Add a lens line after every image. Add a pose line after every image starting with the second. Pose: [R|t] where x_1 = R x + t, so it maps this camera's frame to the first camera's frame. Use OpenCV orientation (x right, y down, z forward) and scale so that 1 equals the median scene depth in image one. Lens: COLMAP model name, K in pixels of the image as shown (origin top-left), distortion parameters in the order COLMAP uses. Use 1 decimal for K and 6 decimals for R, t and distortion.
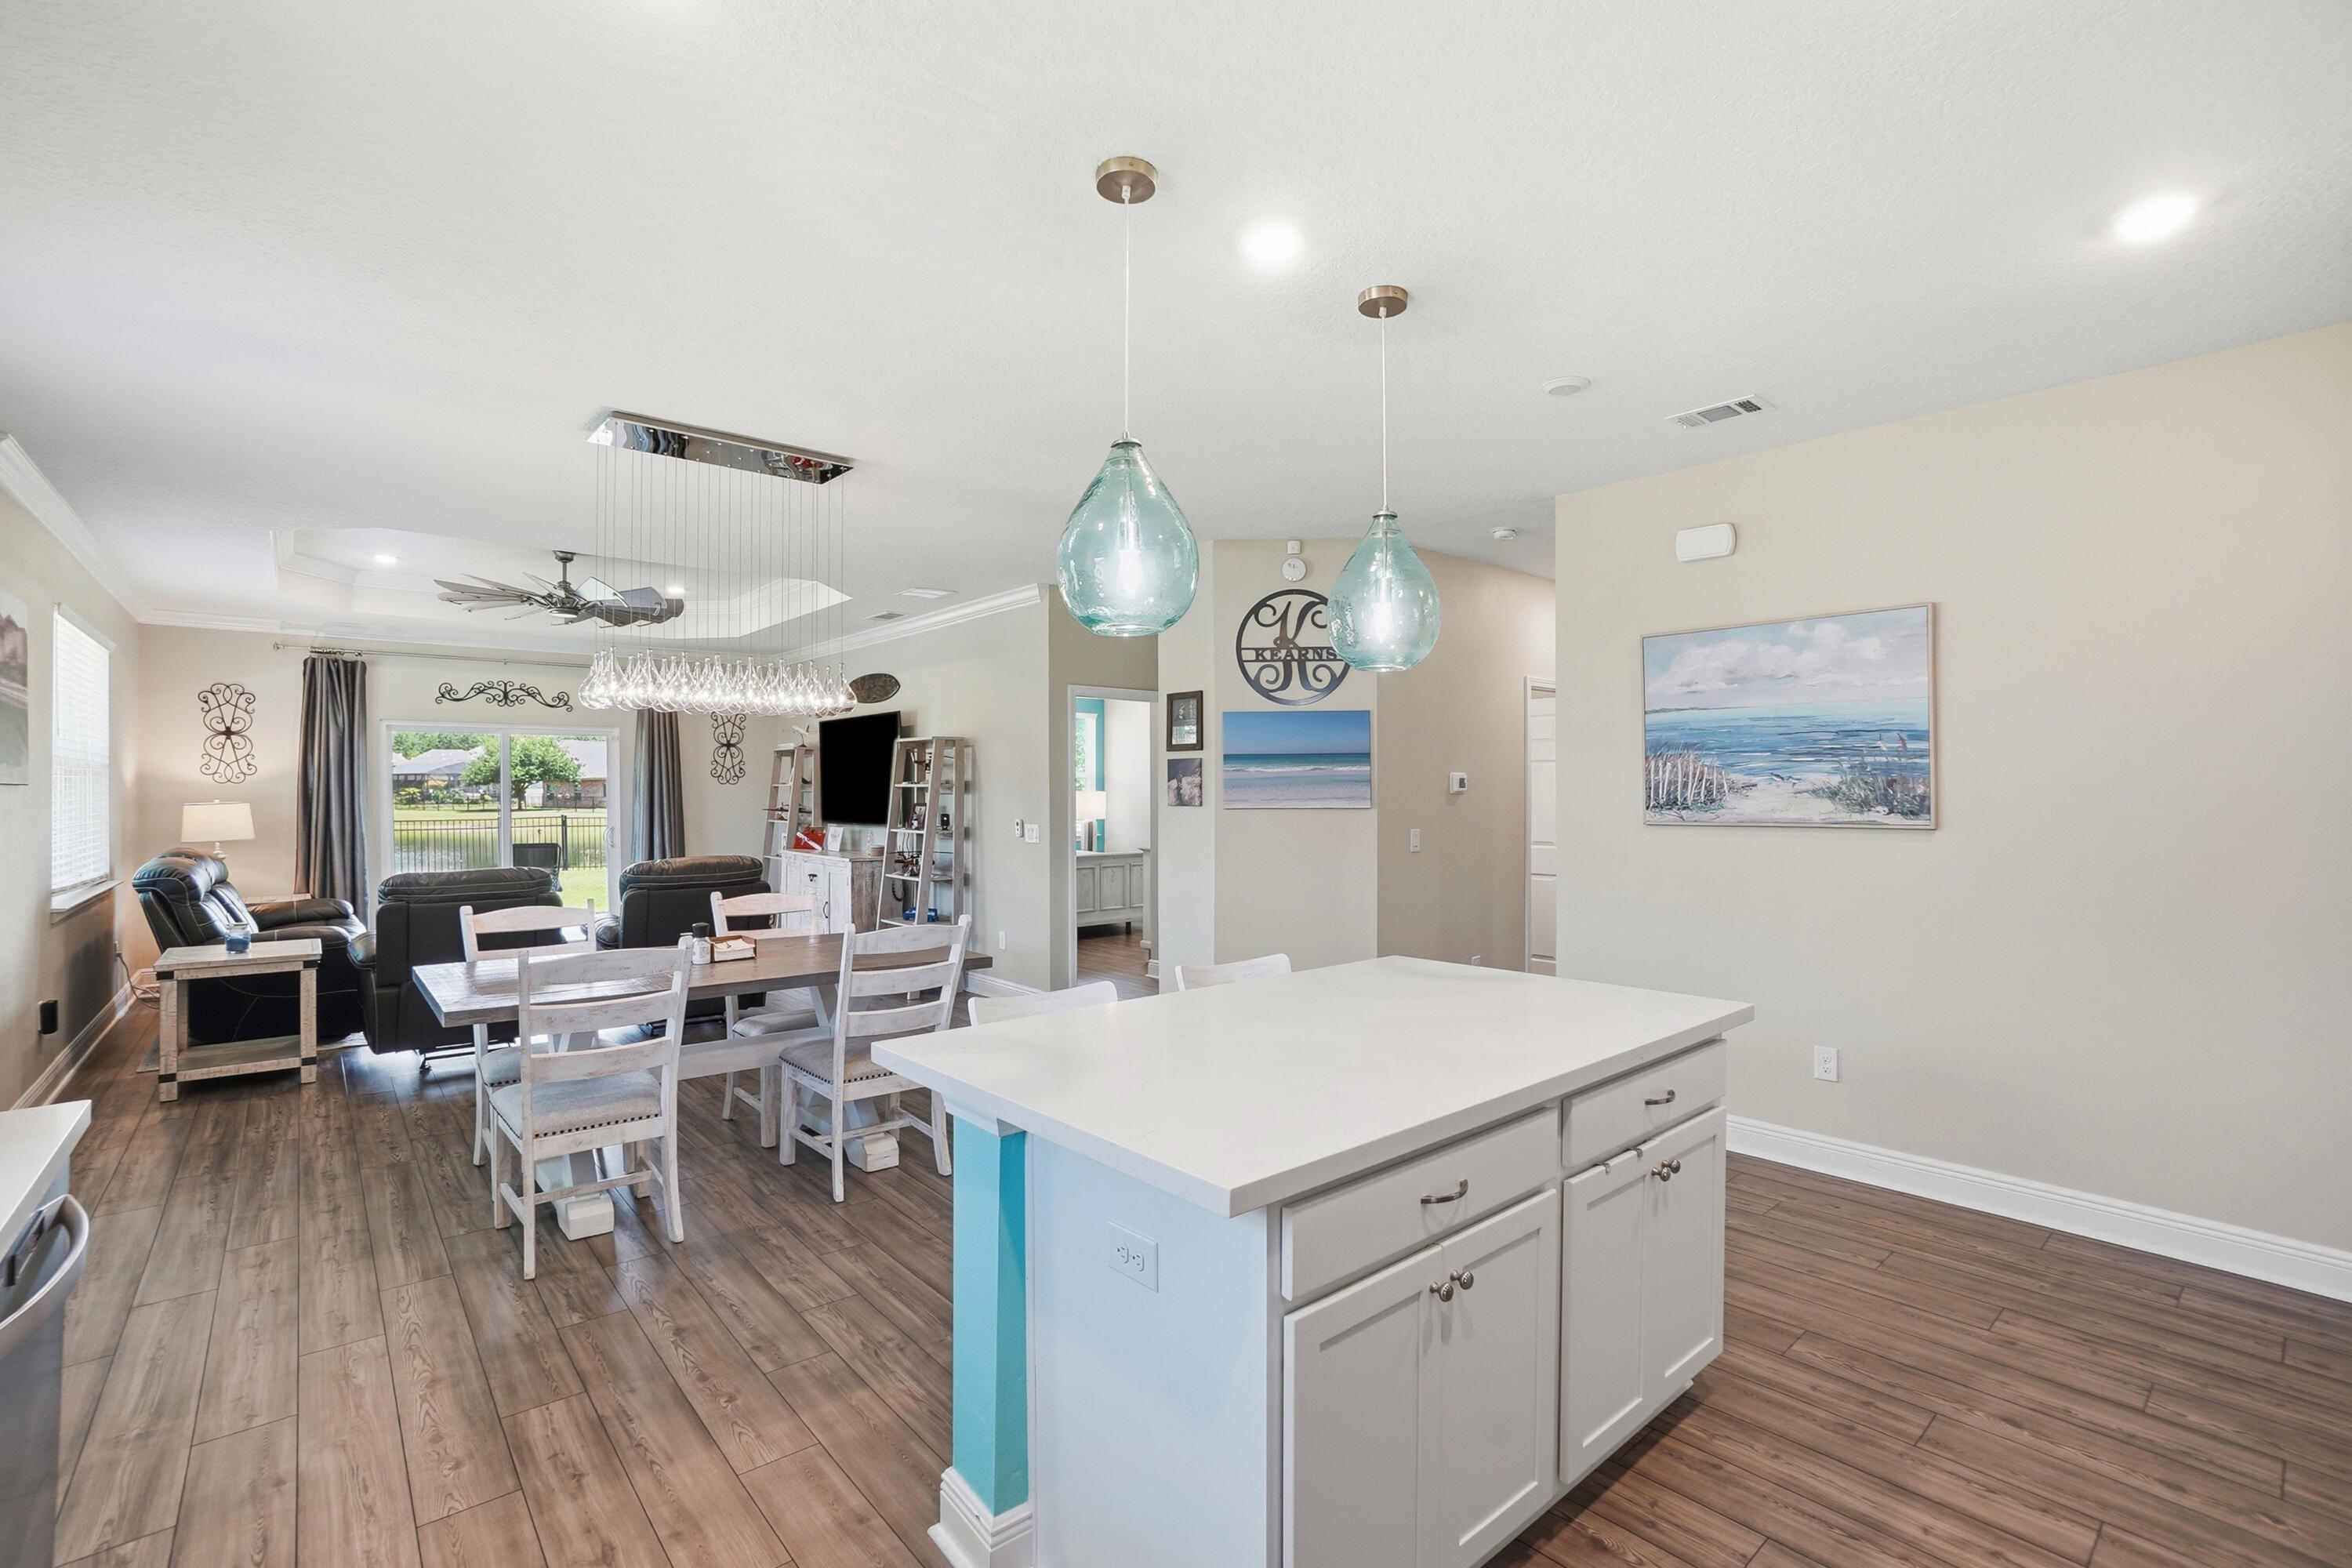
lens RADIAL K [[1049.0, 0, 1189.1], [0, 1049.0, 771.2], [0, 0, 1]] dist [-0.059824, 0.013415]
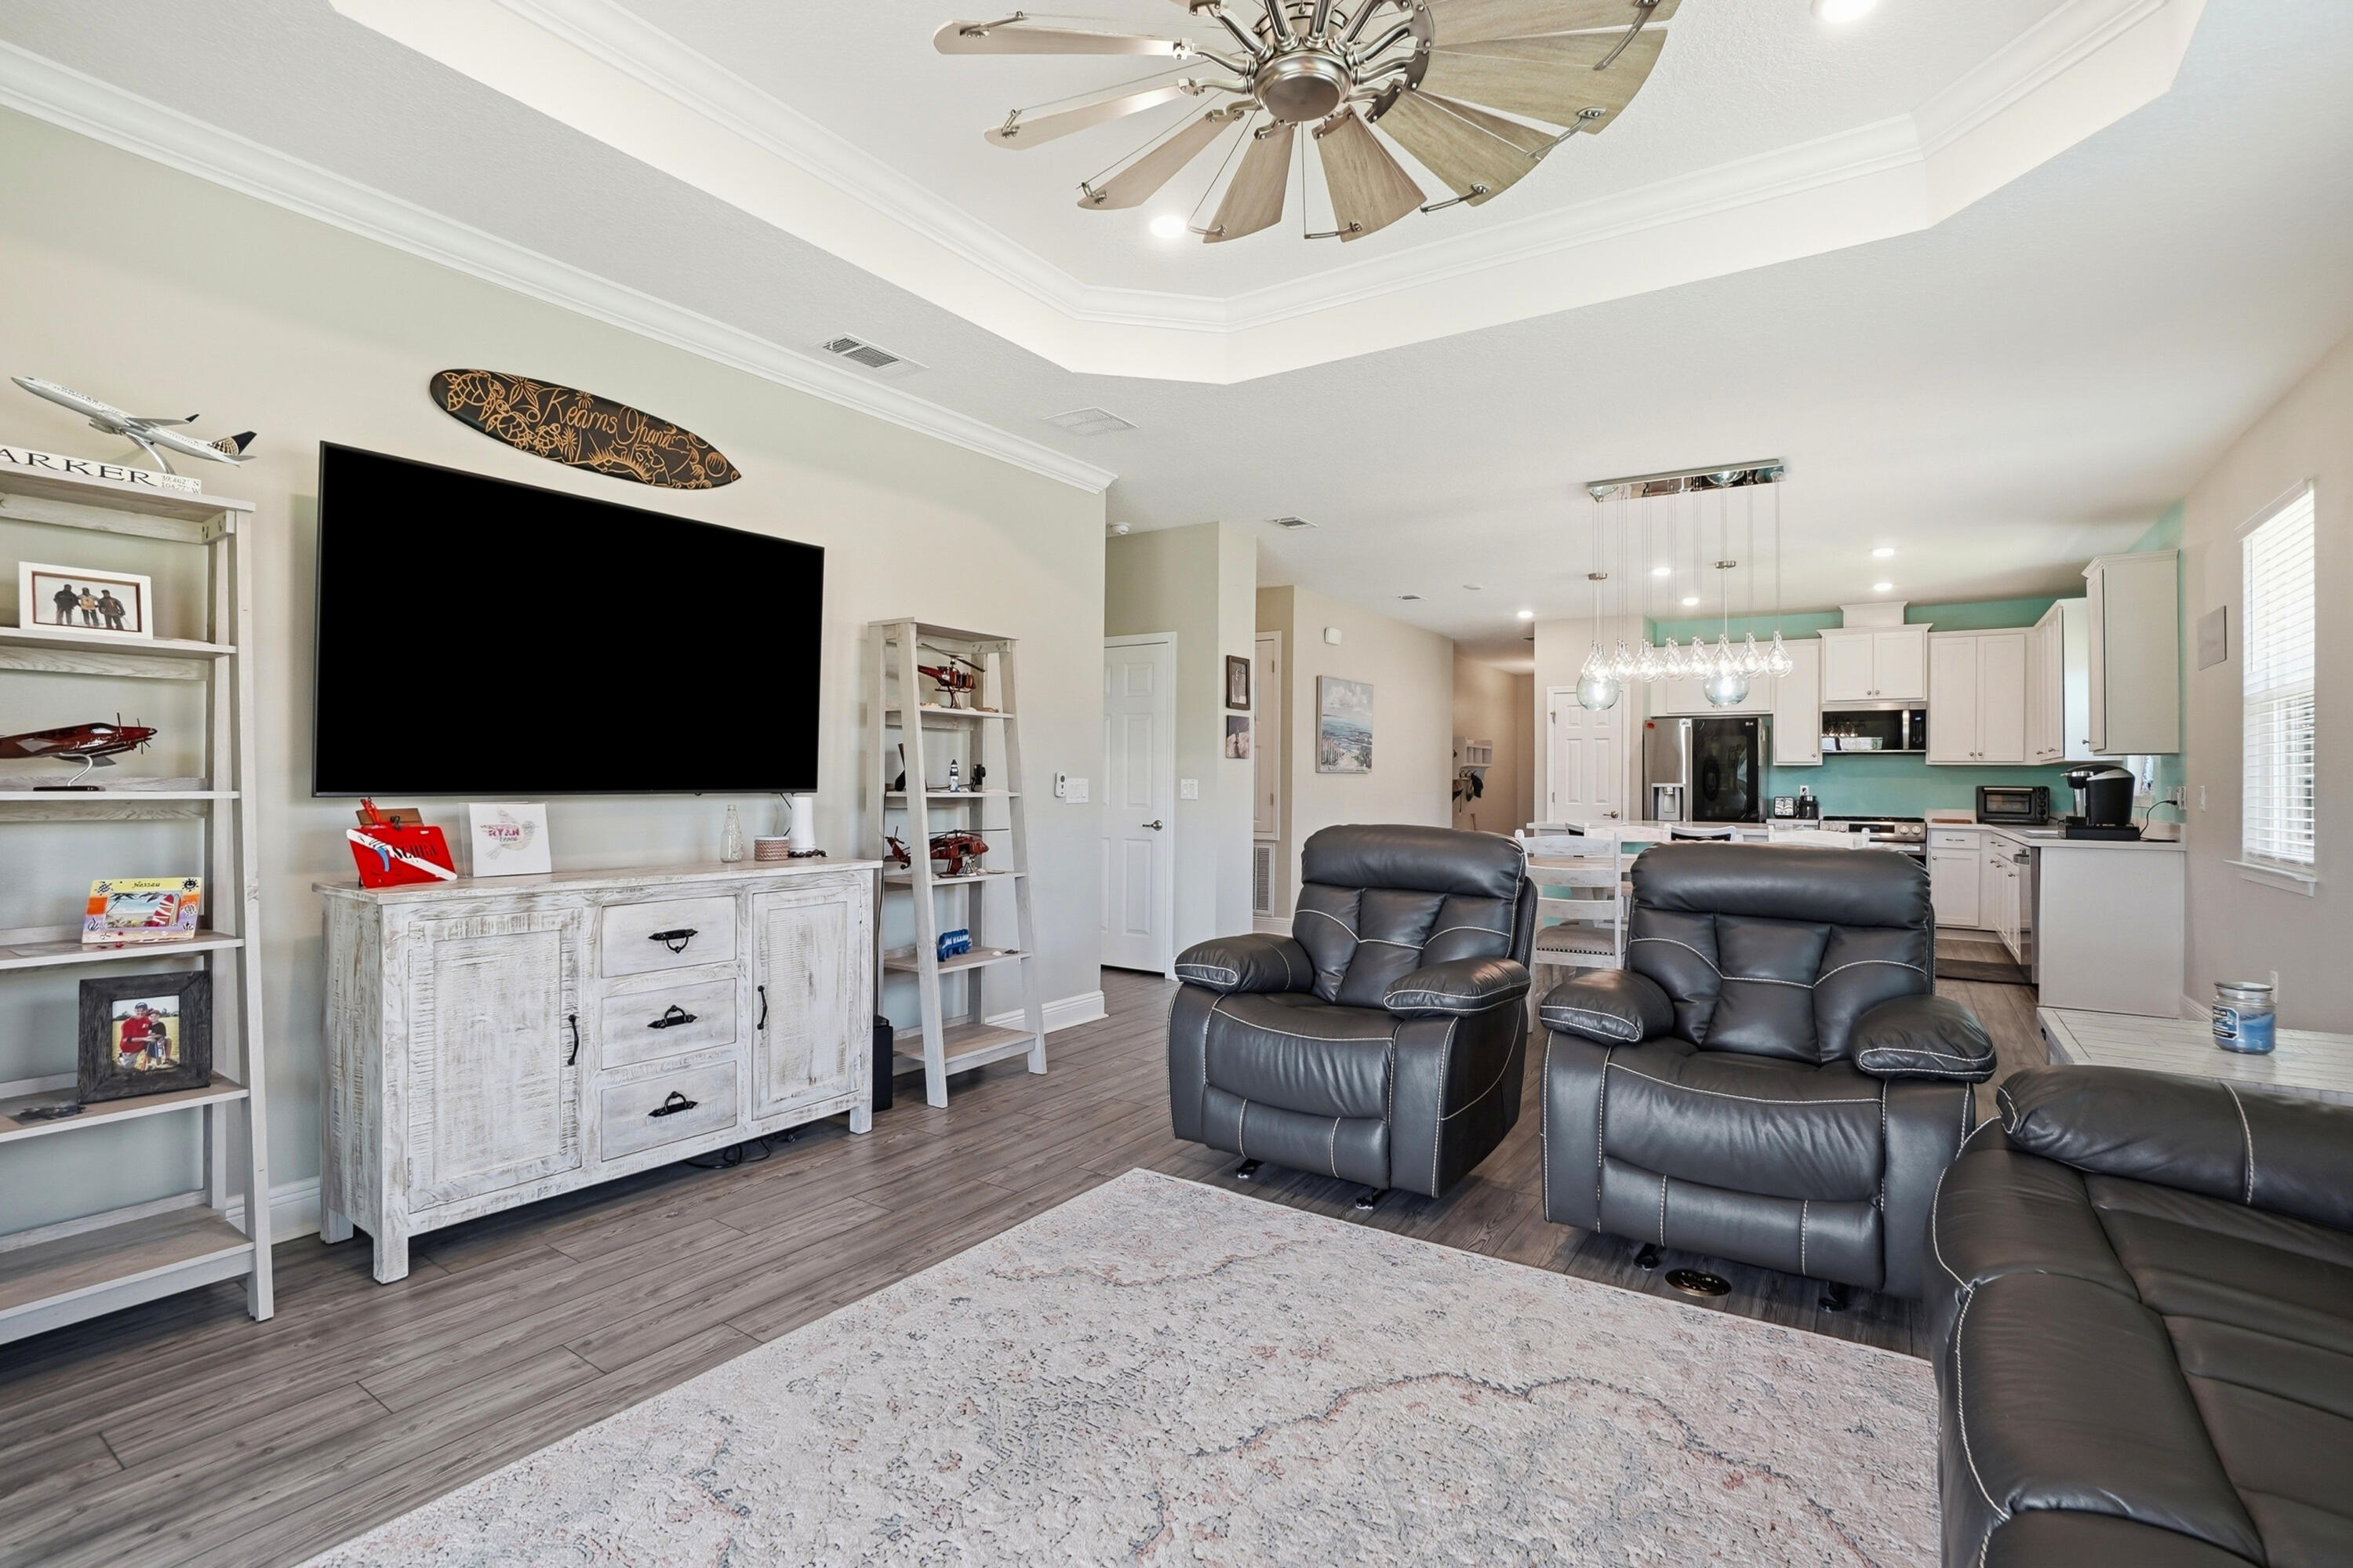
lens RADIAL K [[1049.5, 0, 1198.3], [0, 1049.5, 779.1], [0, 0, 1]] dist [-0.059824, 0.013415]
pose [[-0.267284, 0.004679, 0.963606, -1.115472], [-0.017816, 0.999793, -0.009796, 0.069818], [-0.963453, -0.019786, -0.267146, 1.379666]]
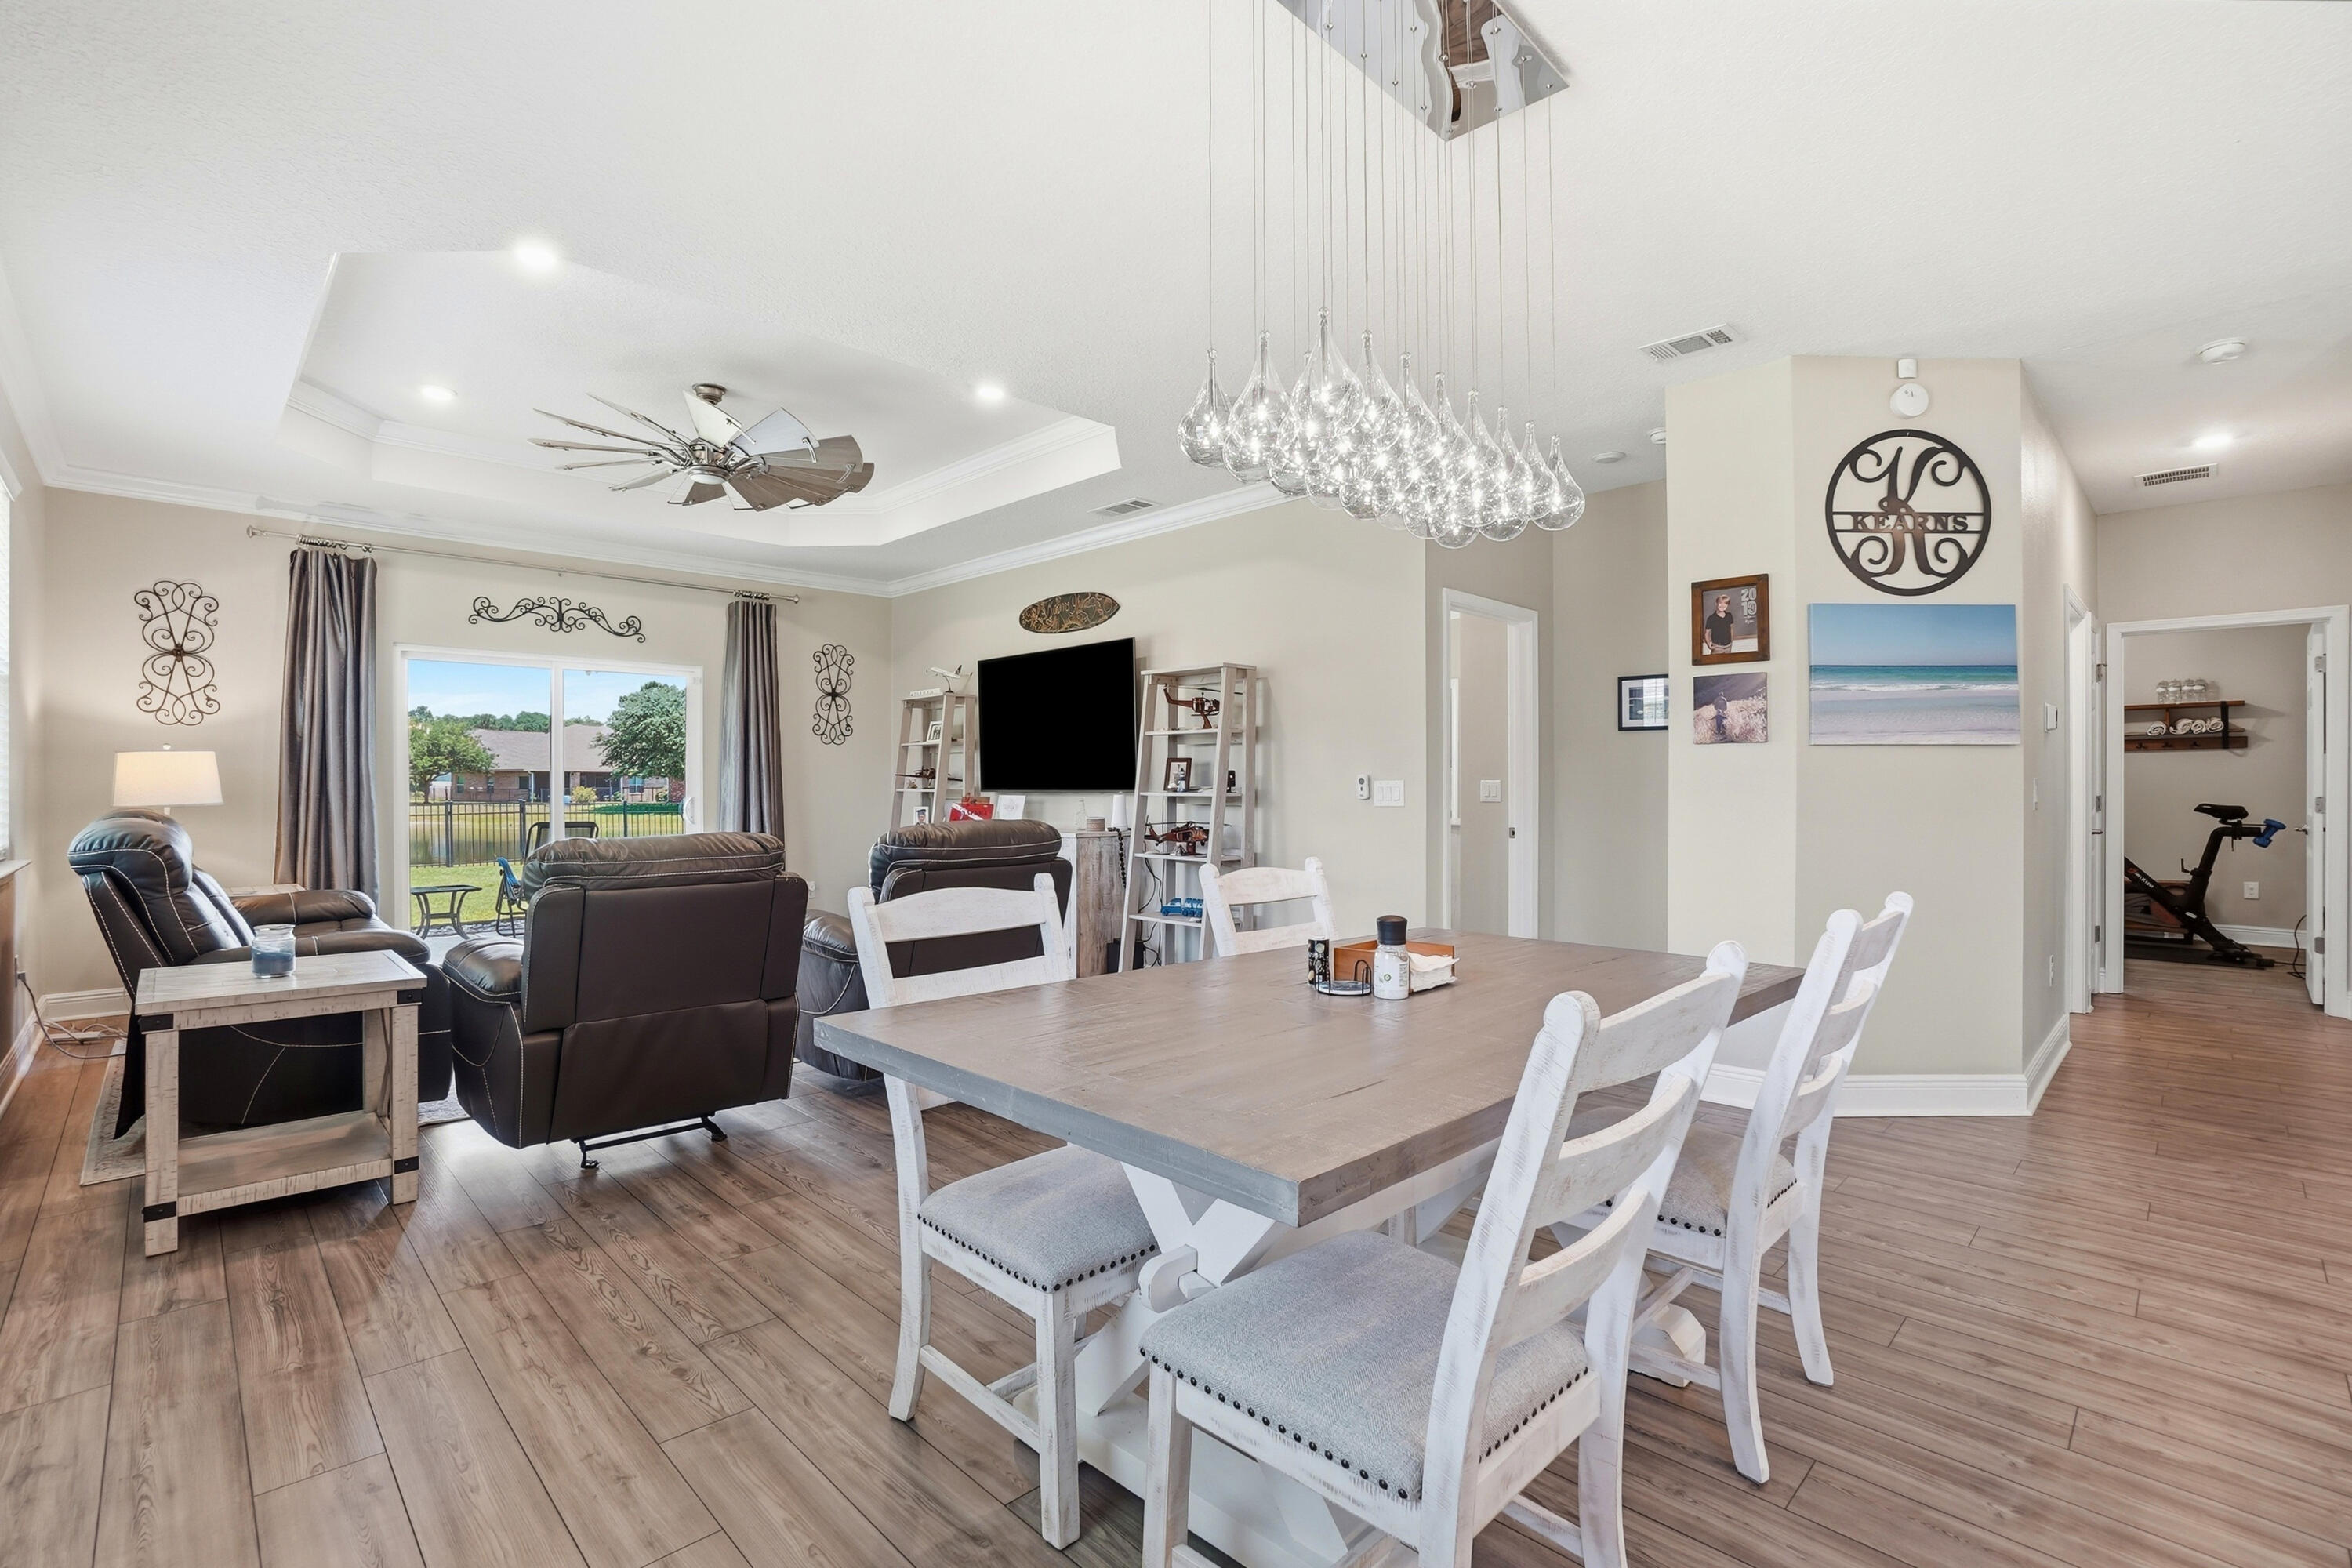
lens RADIAL K [[1049.0, 0, 1169.0], [0, 1049.0, 776.4], [0, 0, 1]] dist [-0.059824, 0.013415]
pose [[0.997909, 0.004133, 0.064502, -0.427767], [-0.004493, 0.999975, 0.005427, 0.054775], [-0.064478, -0.005706, 0.997903, 0.354747]]
